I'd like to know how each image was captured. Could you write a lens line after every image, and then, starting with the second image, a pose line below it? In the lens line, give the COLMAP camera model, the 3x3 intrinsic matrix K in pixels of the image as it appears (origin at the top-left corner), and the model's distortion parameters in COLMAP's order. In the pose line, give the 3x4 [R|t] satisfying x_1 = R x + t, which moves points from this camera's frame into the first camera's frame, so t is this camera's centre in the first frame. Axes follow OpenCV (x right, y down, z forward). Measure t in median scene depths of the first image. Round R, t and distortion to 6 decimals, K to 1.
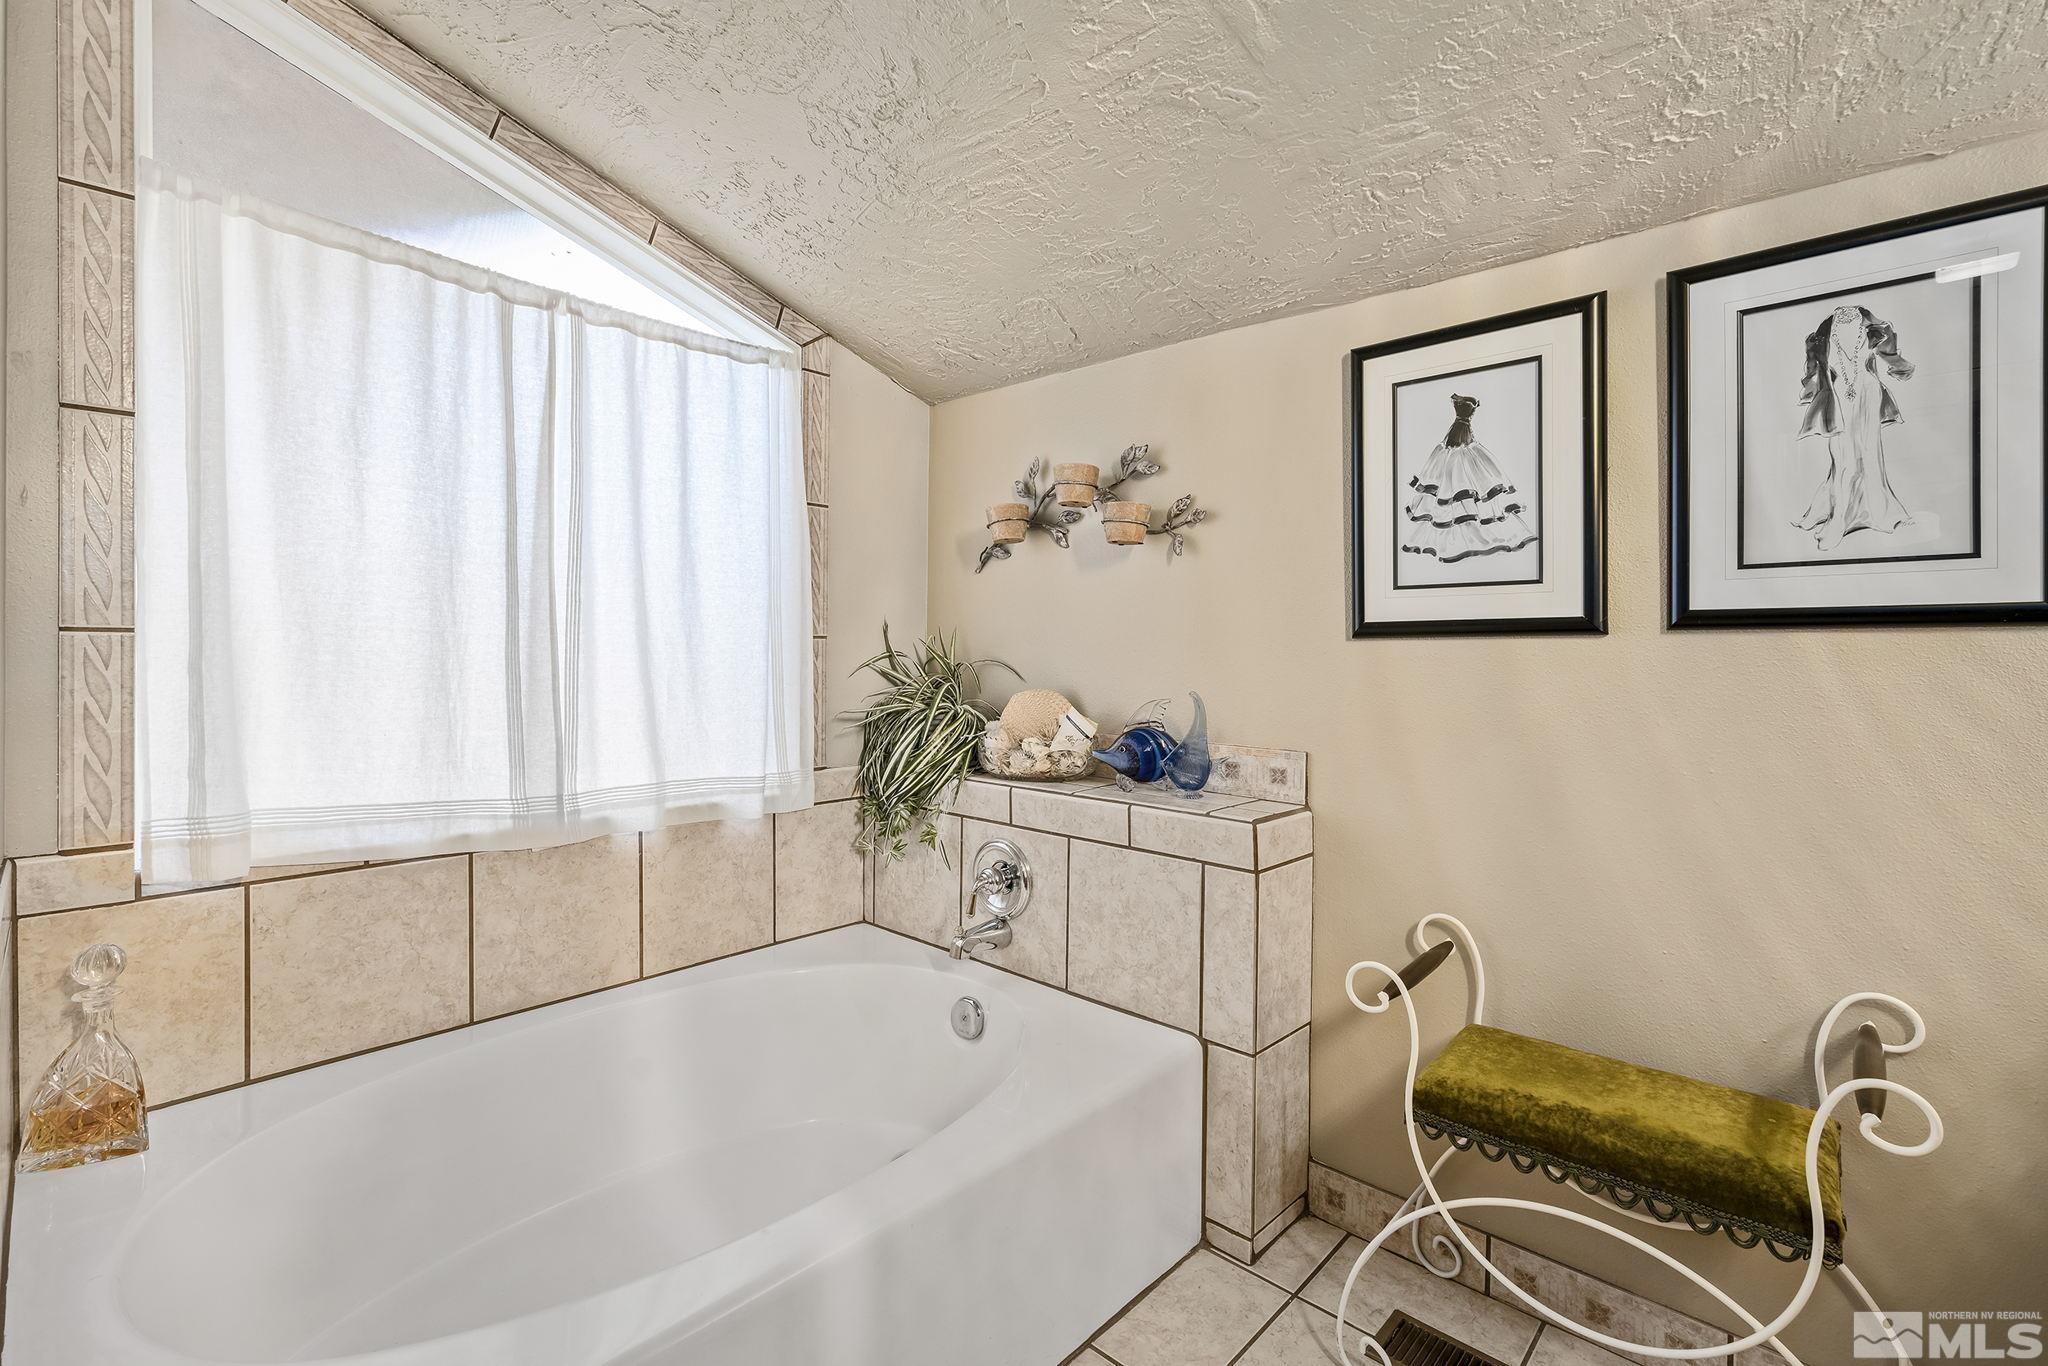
lens RADIAL K [[951.2, 0, 1094.5], [0, 951.2, 655.5], [0, 0, 1]] dist [-0.000916, 0.001814]
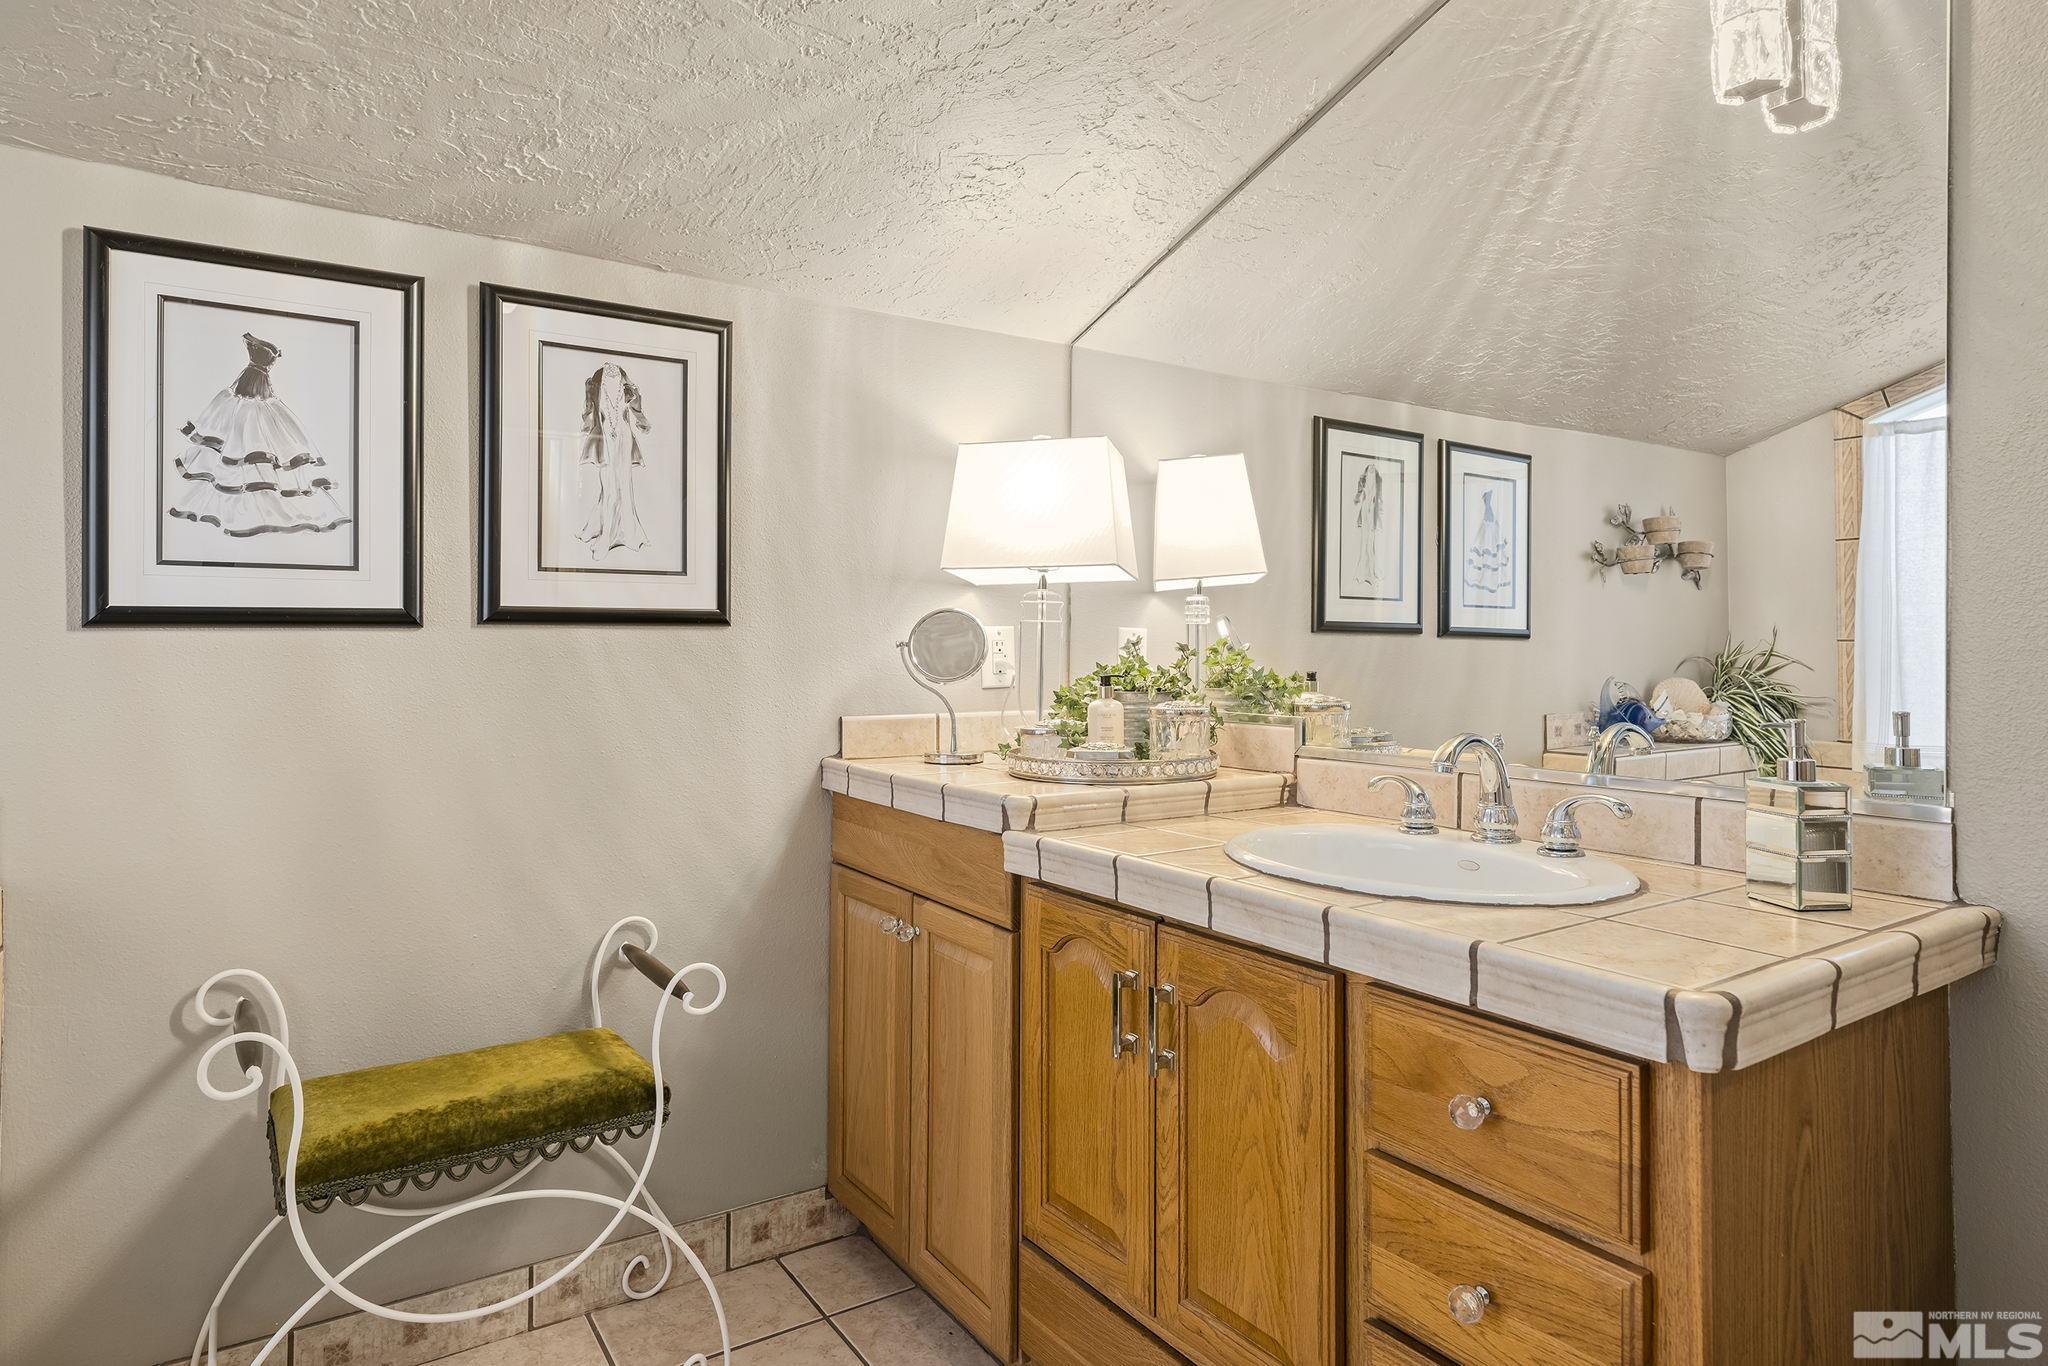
lens RADIAL K [[1113.7, 0, 1058.3], [0, 1113.7, 640.9], [0, 0, 1]] dist [0.000295, 0.002794]
pose [[0.221454, 0.001943, 0.975169, -0.437333], [0.007500, 0.999965, -0.003696, 0.000471], [-0.975142, 0.008132, 0.221432, 0.111066]]
